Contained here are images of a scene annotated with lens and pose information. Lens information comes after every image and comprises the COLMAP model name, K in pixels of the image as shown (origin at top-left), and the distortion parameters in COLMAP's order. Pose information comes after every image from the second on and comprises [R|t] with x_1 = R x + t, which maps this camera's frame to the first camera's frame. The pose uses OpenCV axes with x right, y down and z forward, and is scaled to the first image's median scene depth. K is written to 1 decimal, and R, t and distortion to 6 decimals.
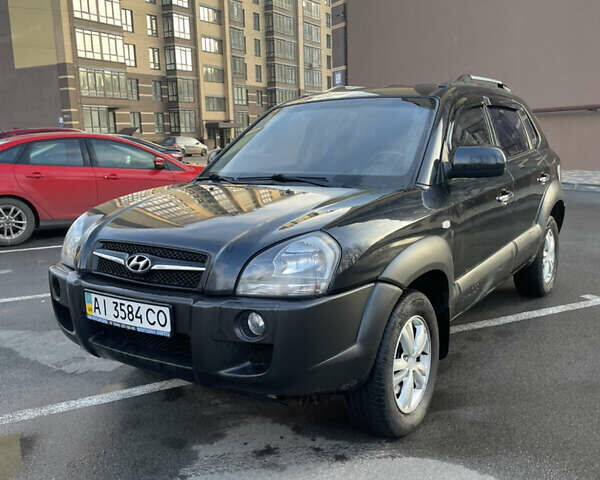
lens RADIAL K [[617.6, 0, 300.1], [0, 617.6, 248.4], [0, 0, 1]] dist [0.101744, -0.164470]
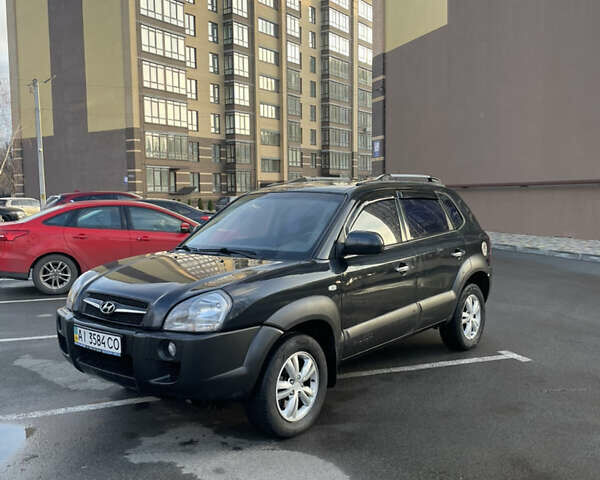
lens RADIAL K [[617.6, 0, 300.1], [0, 617.6, 248.4], [0, 0, 1]] dist [0.101744, -0.164470]
pose [[0.995496, 0.026112, -0.091133, 0.234840], [-0.034472, 0.995217, -0.091402, 0.002310], [0.088311, 0.094132, 0.991635, -0.325270]]
